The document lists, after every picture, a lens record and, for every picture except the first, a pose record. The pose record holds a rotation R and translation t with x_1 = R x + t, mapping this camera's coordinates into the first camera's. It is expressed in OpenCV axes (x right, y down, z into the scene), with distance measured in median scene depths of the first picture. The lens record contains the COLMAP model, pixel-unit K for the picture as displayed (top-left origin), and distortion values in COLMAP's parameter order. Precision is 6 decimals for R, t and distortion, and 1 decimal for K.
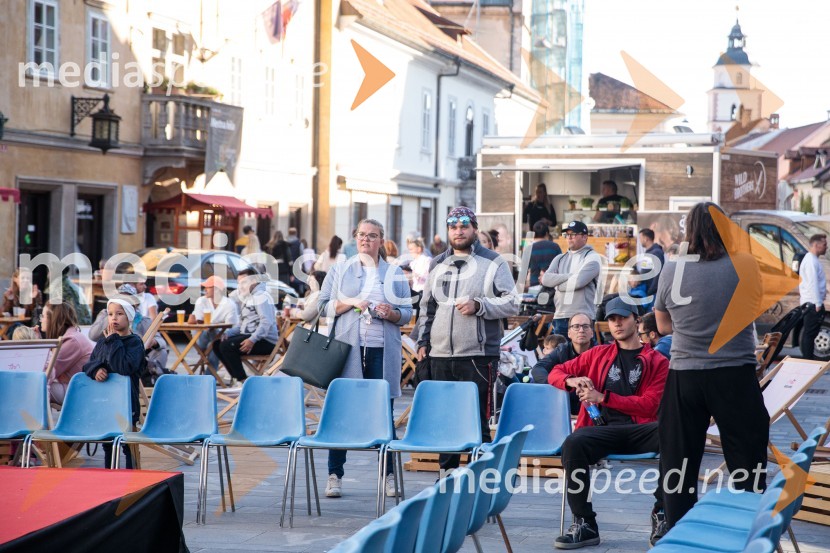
lens RADIAL K [[1980.2, 0, 415.0], [0, 1980.2, 276.5], [0, 0, 1]] dist [0.479213, 0.119881]
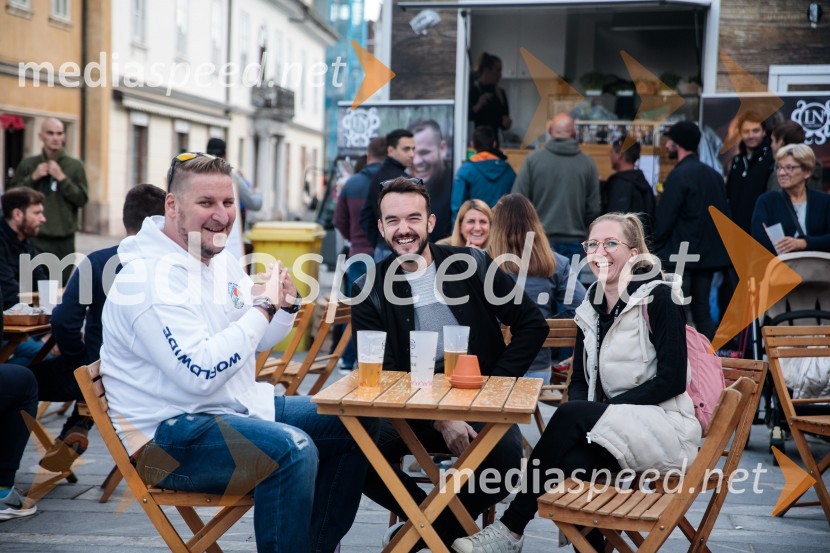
lens RADIAL K [[1600.0, 0, 415.0], [0, 1600.0, 276.5], [0, 0, 1]] dist [0.021287, 2.266373]
pose [[0.988521, 0.003496, 0.151045, -0.022274], [-0.008899, 0.999344, 0.035109, 0.000814], [-0.150823, -0.036050, 0.987903, 0.473841]]
